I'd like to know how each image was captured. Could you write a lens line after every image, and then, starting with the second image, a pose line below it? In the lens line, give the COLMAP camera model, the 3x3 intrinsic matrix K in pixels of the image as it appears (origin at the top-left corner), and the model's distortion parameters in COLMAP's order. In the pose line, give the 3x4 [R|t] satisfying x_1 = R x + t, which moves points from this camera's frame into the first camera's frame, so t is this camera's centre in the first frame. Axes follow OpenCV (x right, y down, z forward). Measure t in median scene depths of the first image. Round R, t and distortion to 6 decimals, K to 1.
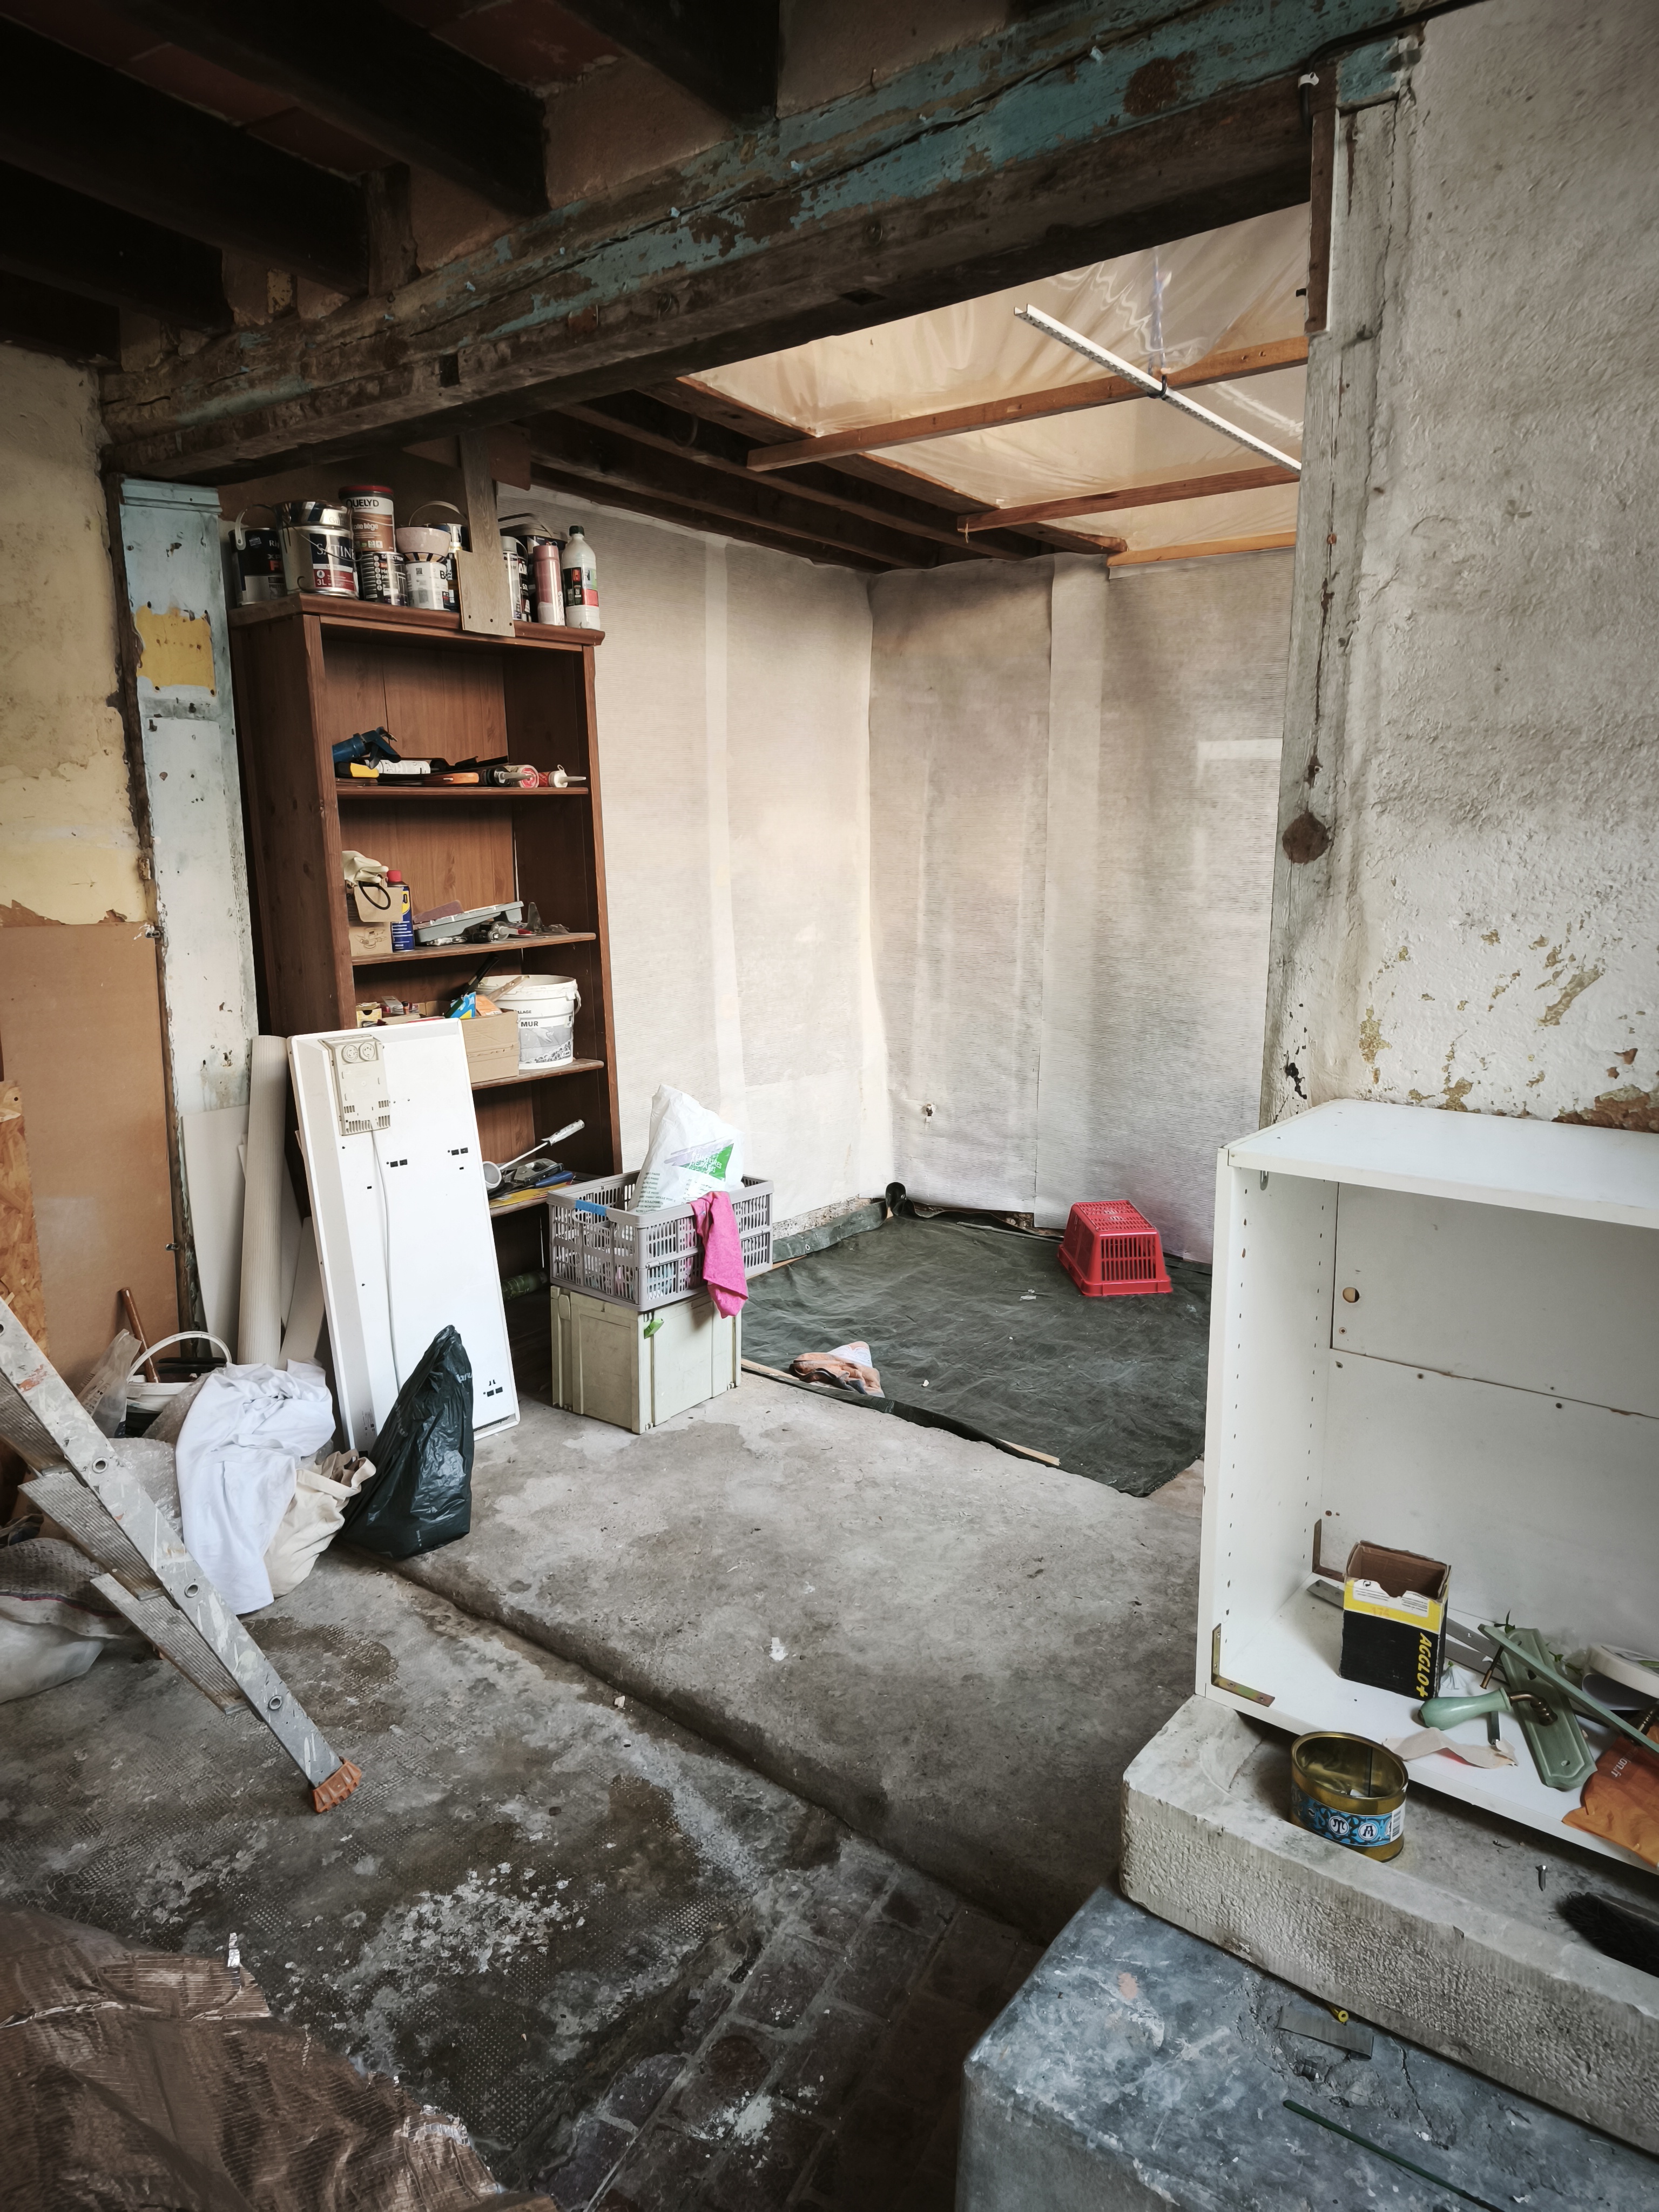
lens RADIAL K [[1467.7, 0, 812.6], [0, 1467.7, 1108.4], [0, 0, 1]] dist [0.063398, -0.047855]
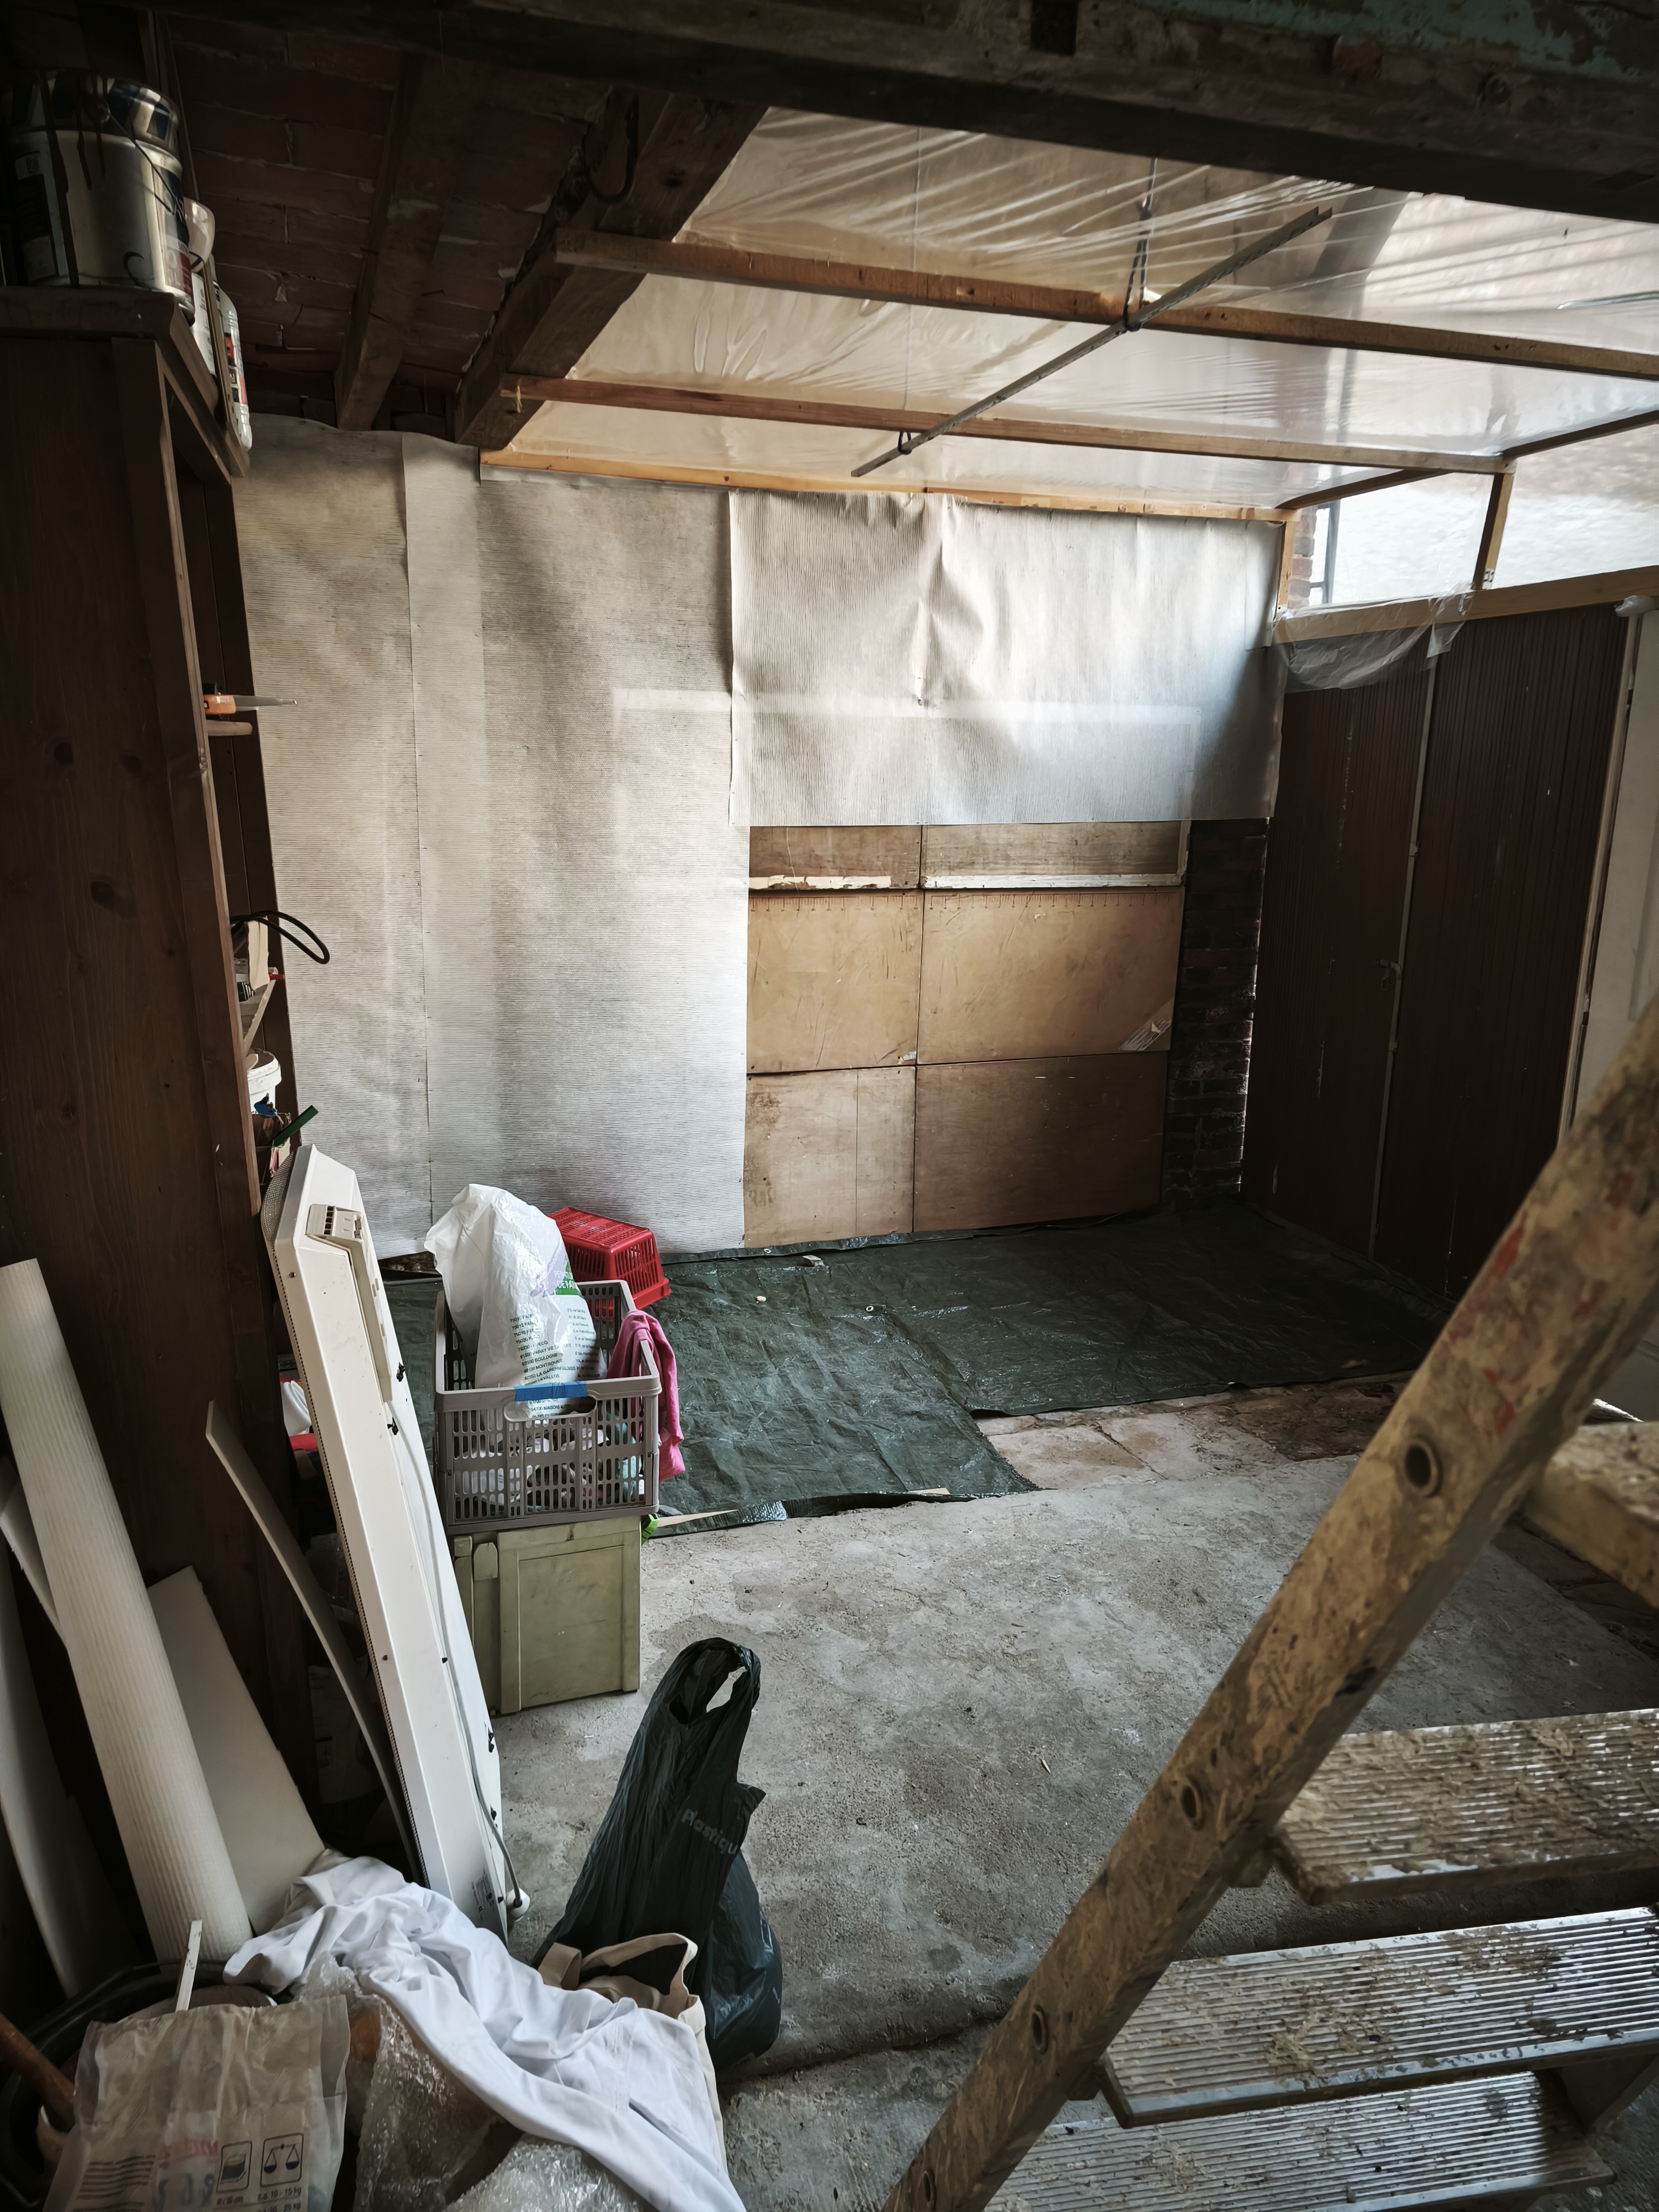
lens RADIAL K [[1467.7, 0, 814.4], [0, 1467.7, 1102.6], [0, 0, 1]] dist [0.063398, -0.047855]
pose [[0.572011, -0.173107, 0.801771, -0.426088], [0.140705, 0.983696, 0.112002, -0.083185], [-0.808088, 0.048747, 0.587042, 0.385719]]
